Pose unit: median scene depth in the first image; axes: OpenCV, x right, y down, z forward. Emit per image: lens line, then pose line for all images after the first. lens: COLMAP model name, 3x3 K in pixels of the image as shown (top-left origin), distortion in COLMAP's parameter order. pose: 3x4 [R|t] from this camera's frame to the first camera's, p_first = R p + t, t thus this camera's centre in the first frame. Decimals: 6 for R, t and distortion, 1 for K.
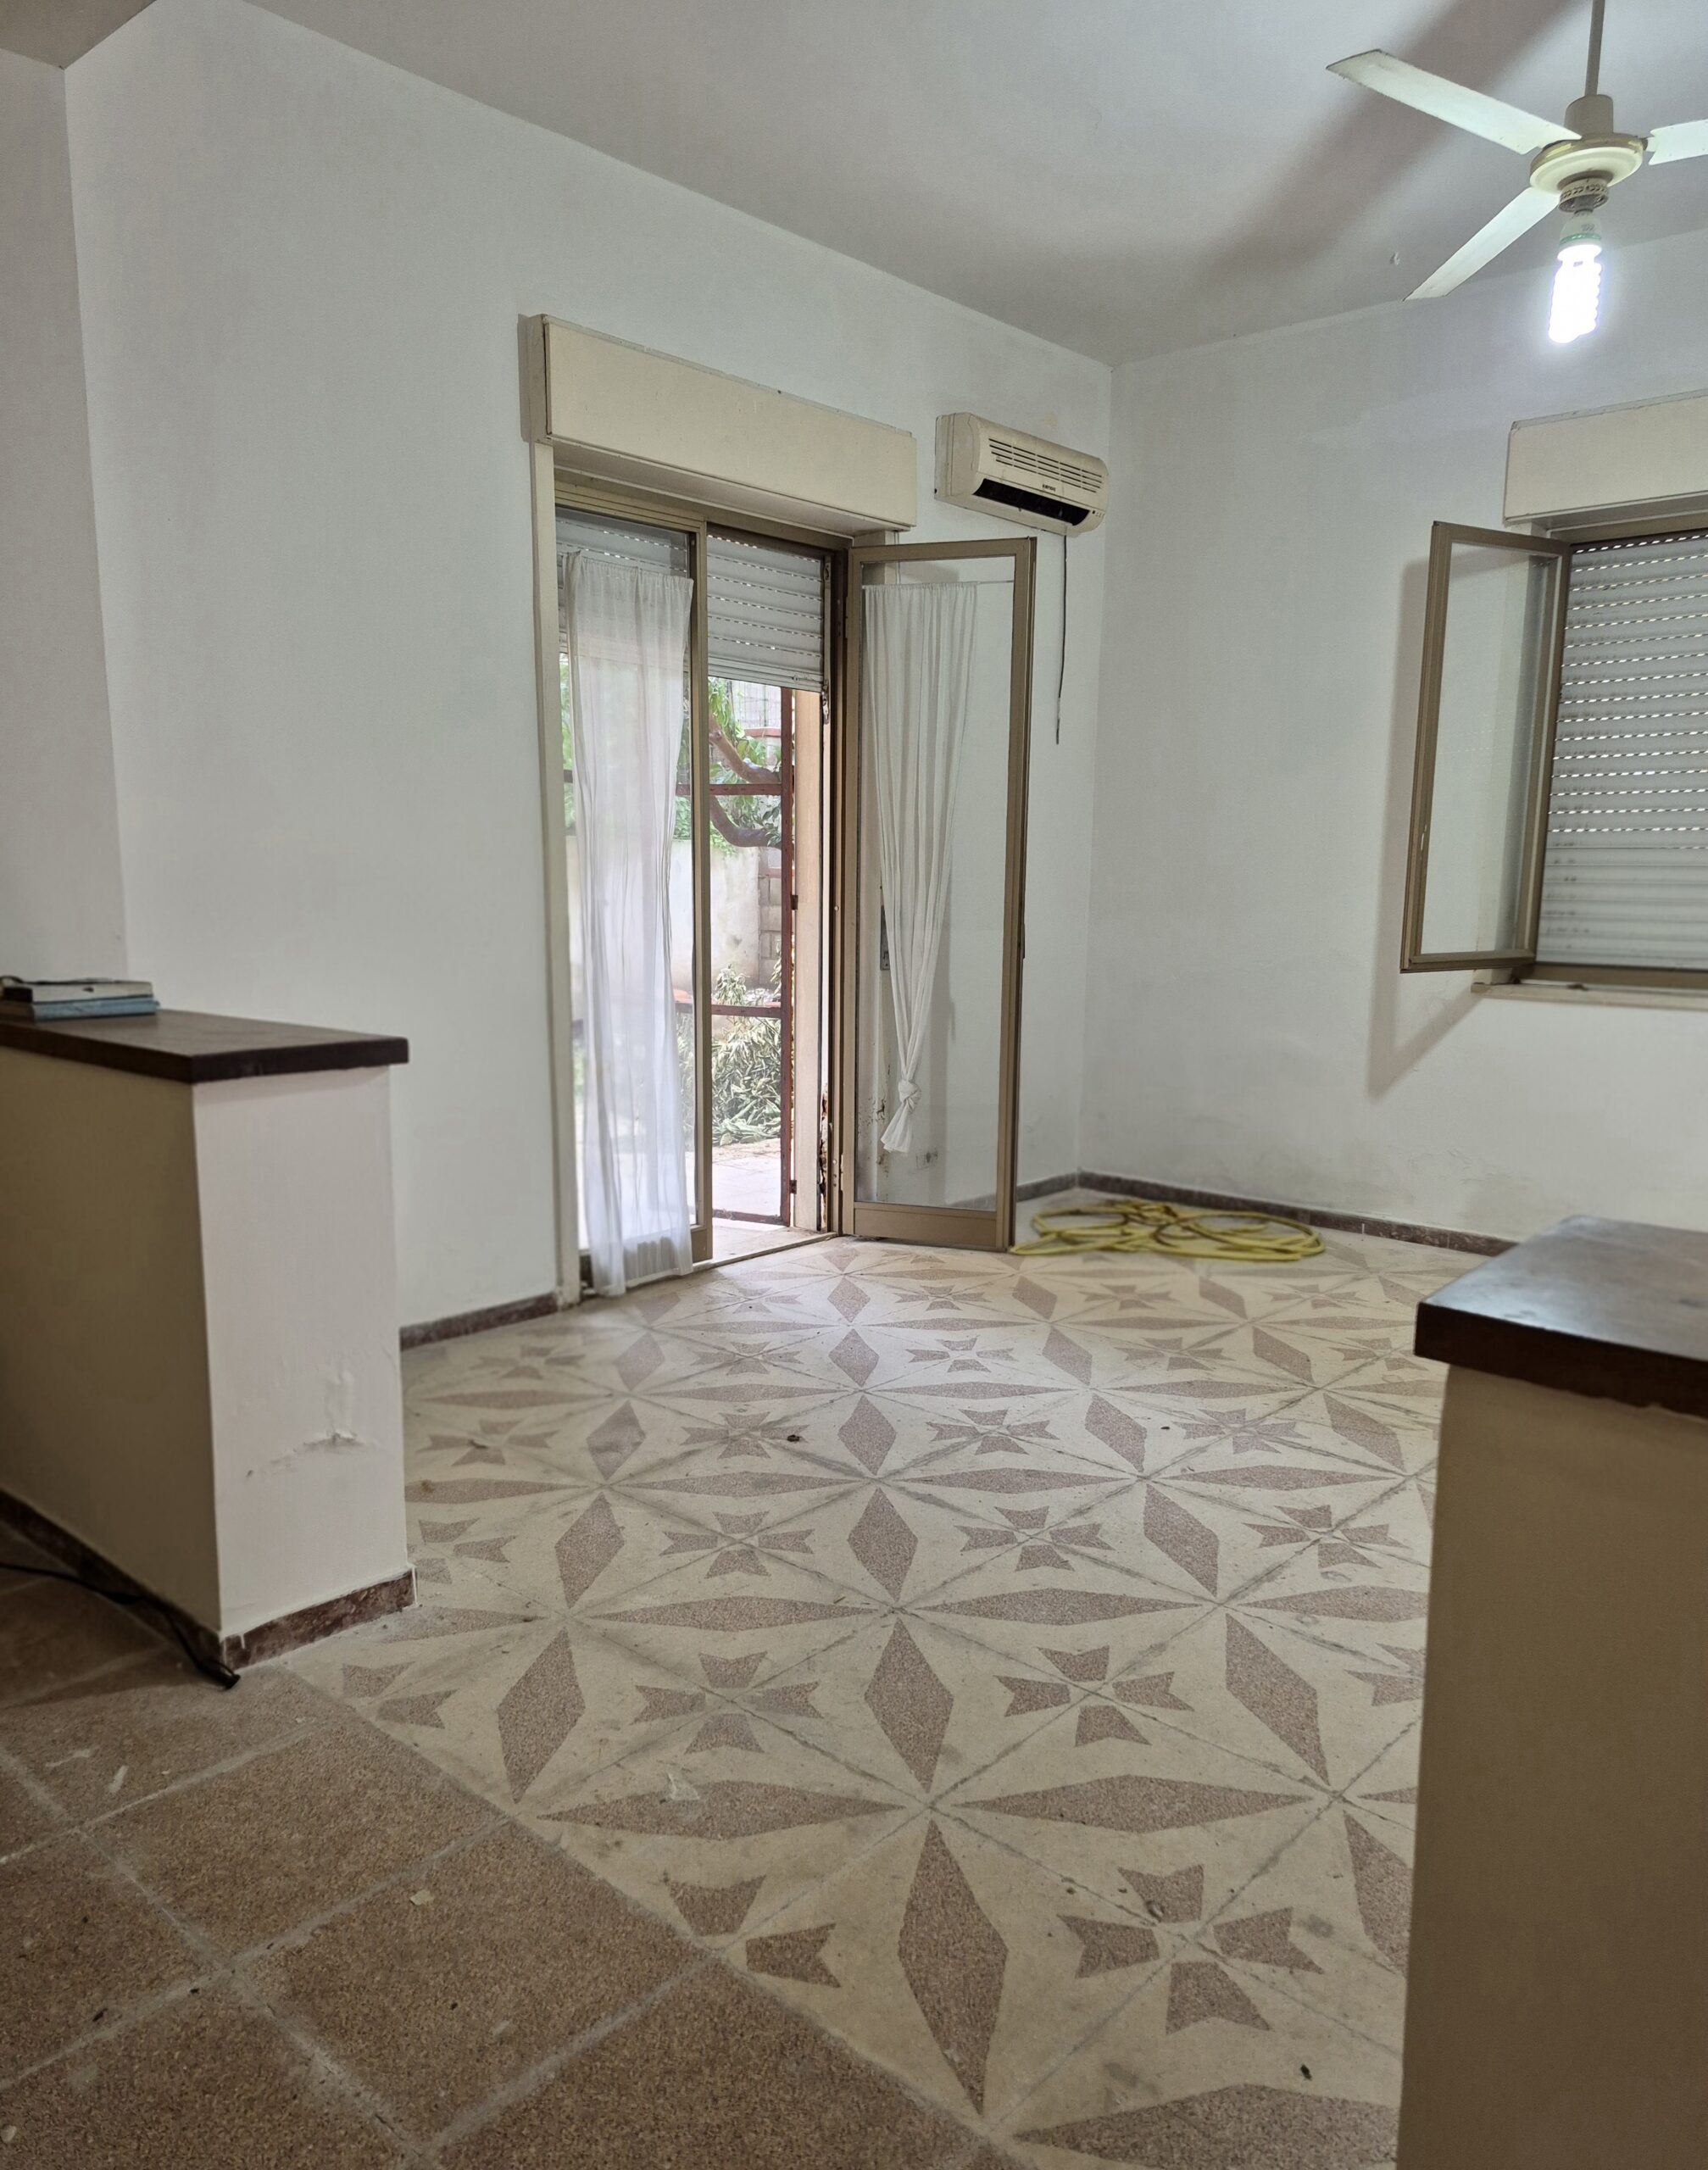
lens RADIAL K [[1599.5, 0, 856.1], [0, 1599.5, 1108.6], [0, 0, 1]] dist [0.074420, -0.056902]
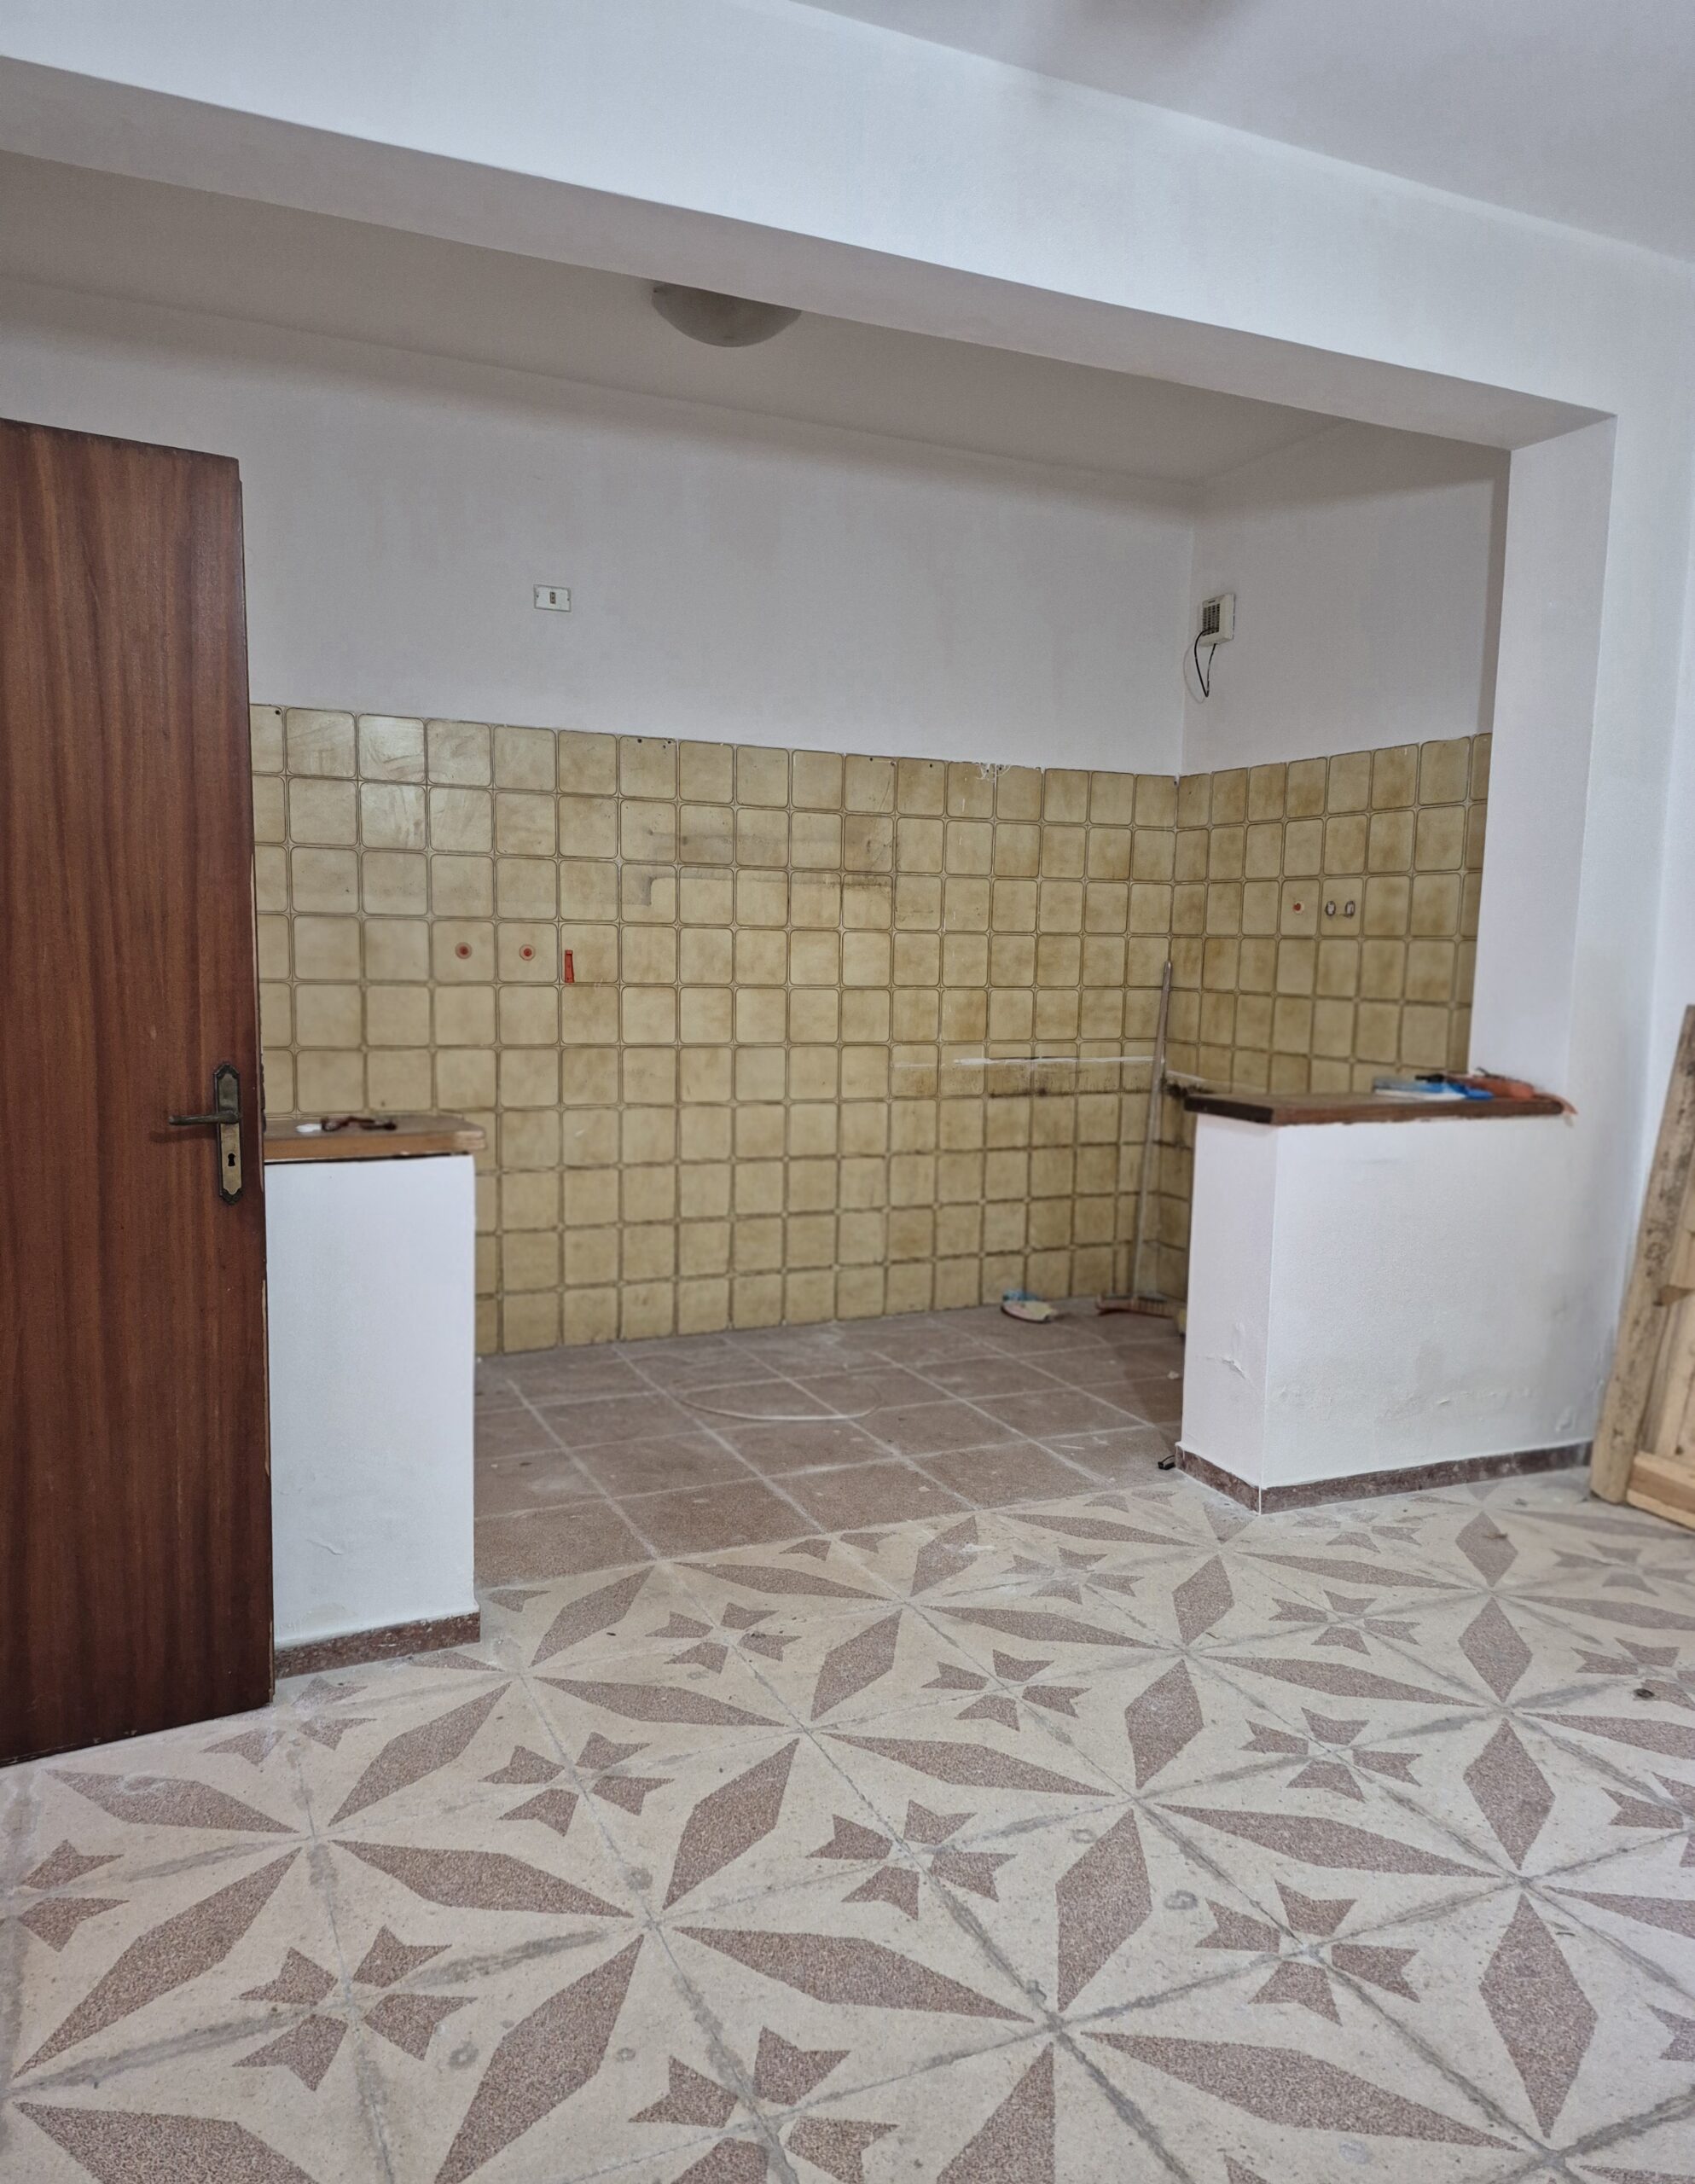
lens RADIAL K [[1553.7, 0, 842.6], [0, 1553.7, 1105.8], [0, 0, 1]] dist [0.077927, -0.053239]
pose [[-0.390206, 0.083192, -0.916962, 0.685231], [-0.169666, 0.972358, 0.160417, -0.122455], [0.904960, 0.218173, -0.365305, 0.690312]]
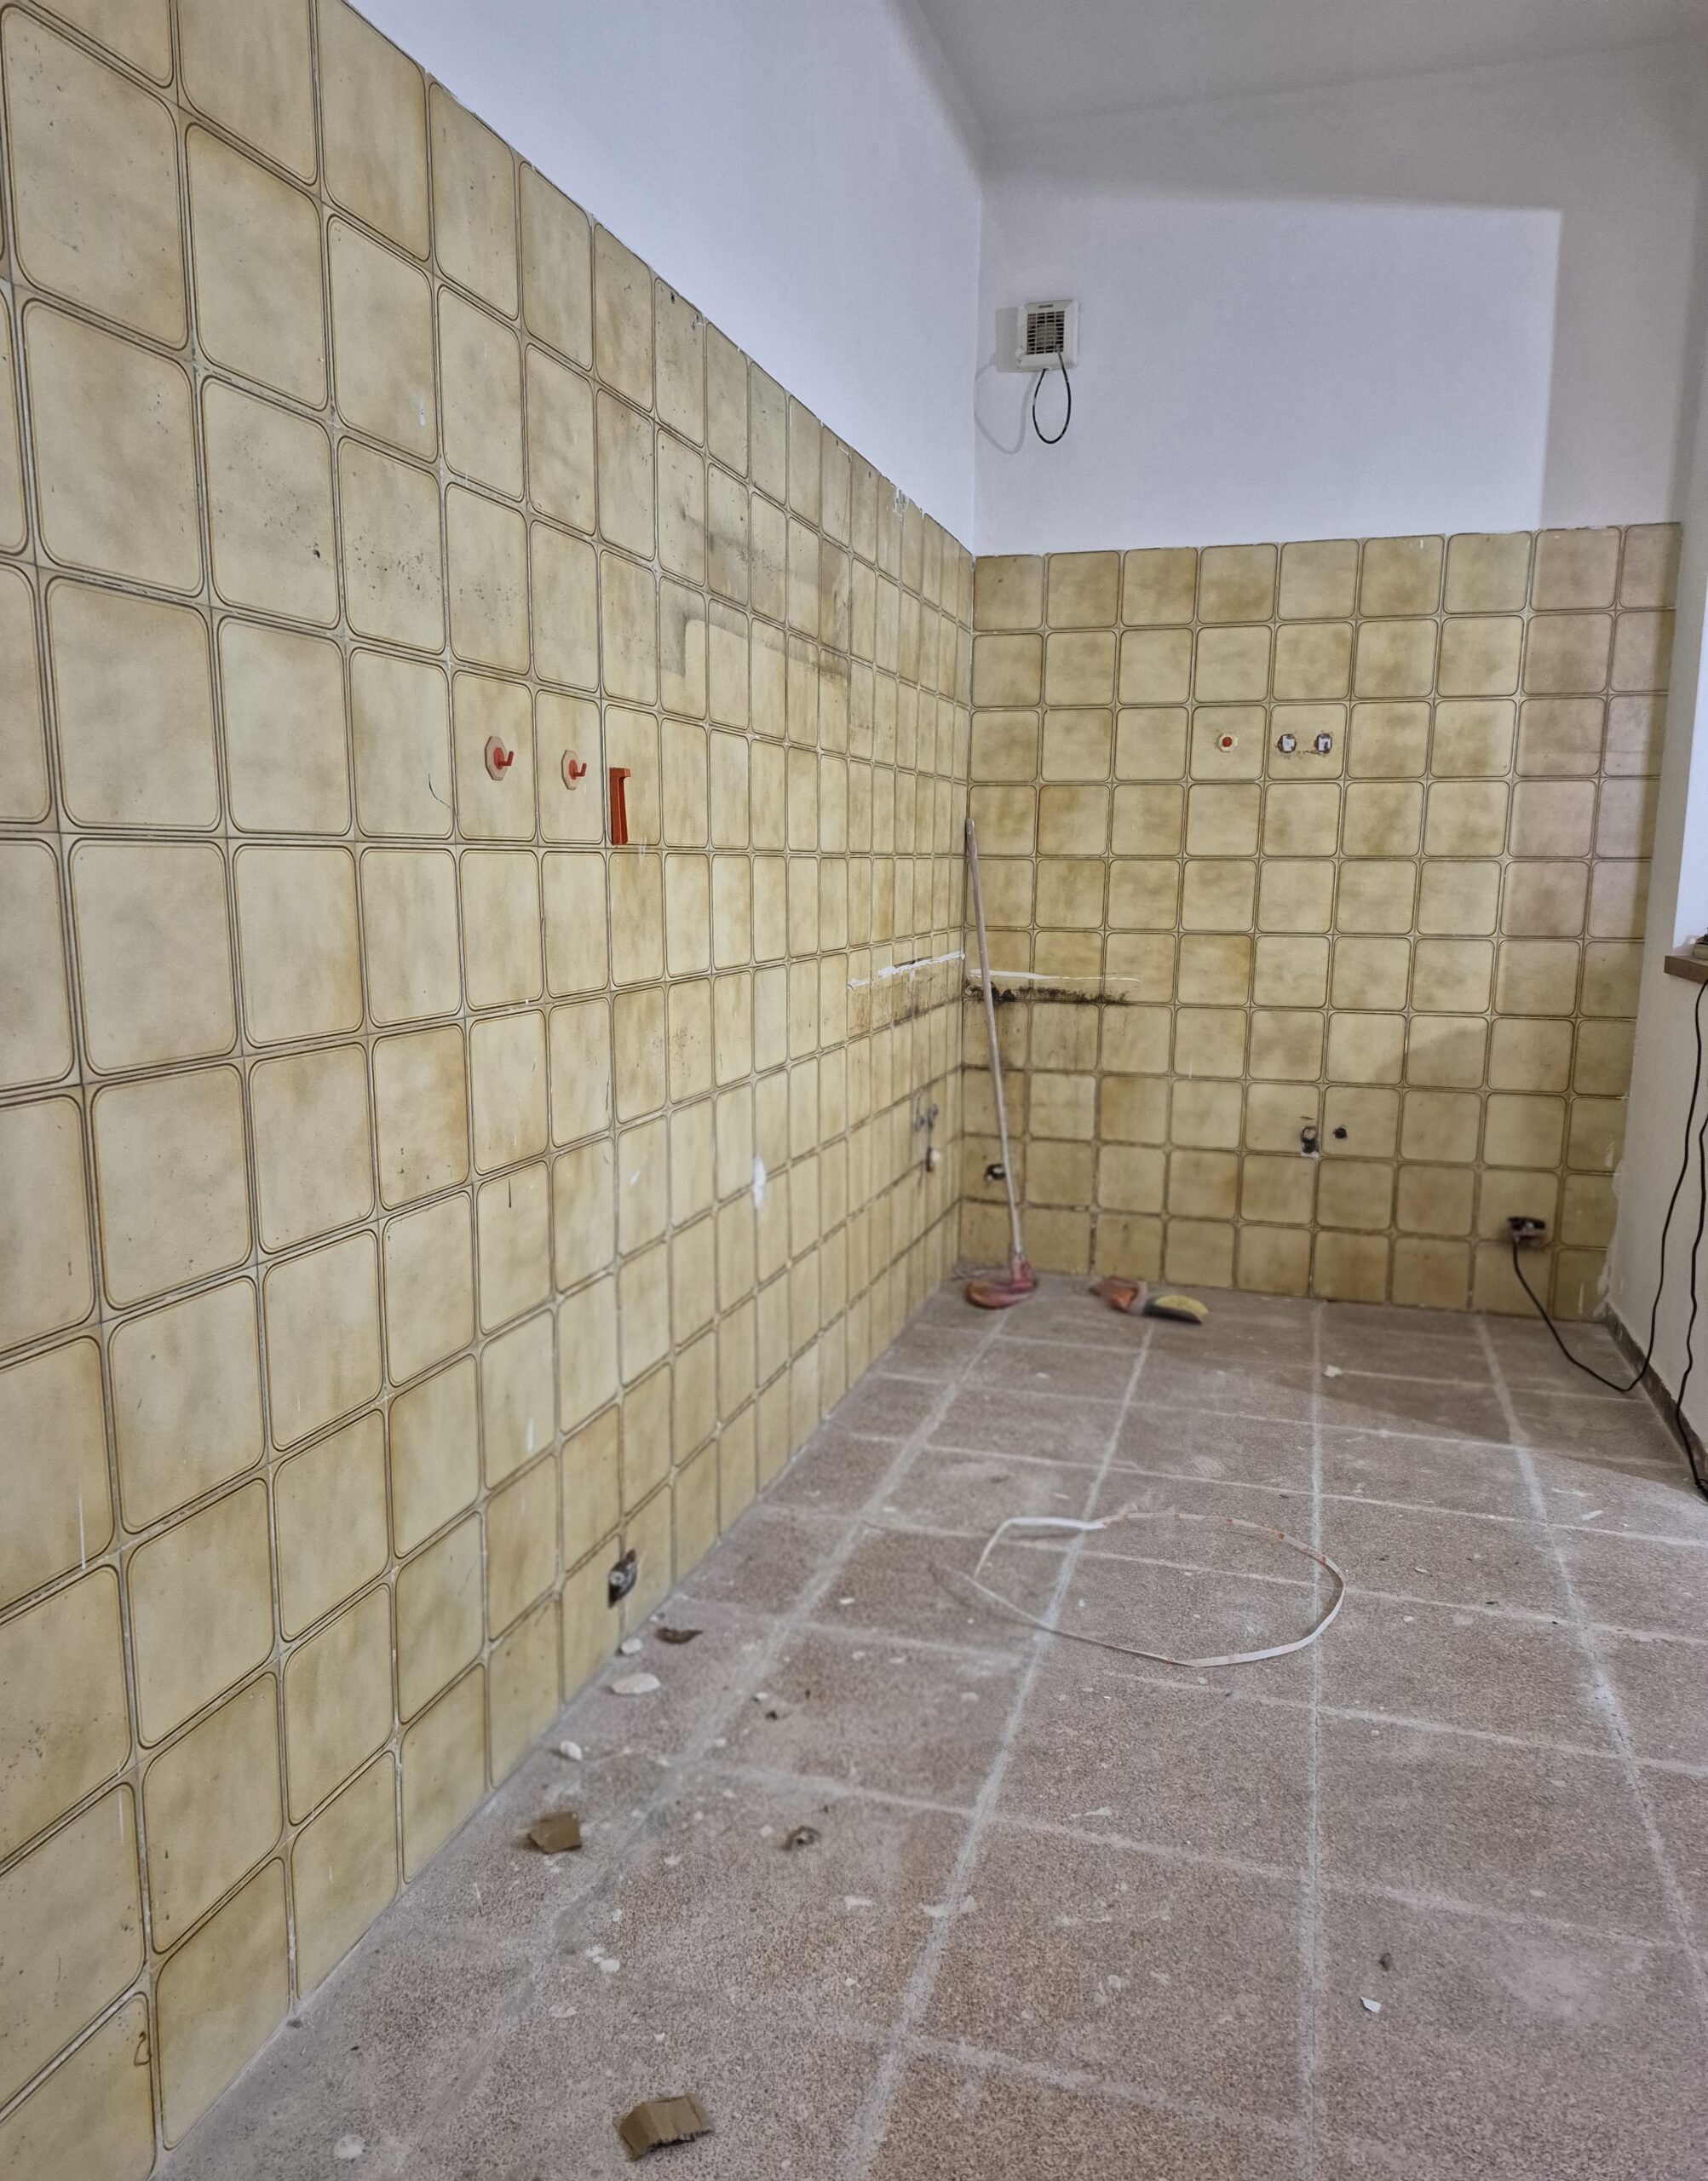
lens RADIAL K [[1586.3, 0, 837.7], [0, 1586.3, 1111.2], [0, 0, 1]] dist [0.065746, -0.049997]
pose [[0.433229, 0.140031, -0.890339, 0.205617], [-0.151671, 0.985096, 0.081133, 0.038910], [0.888431, 0.099890, 0.448010, -0.083292]]
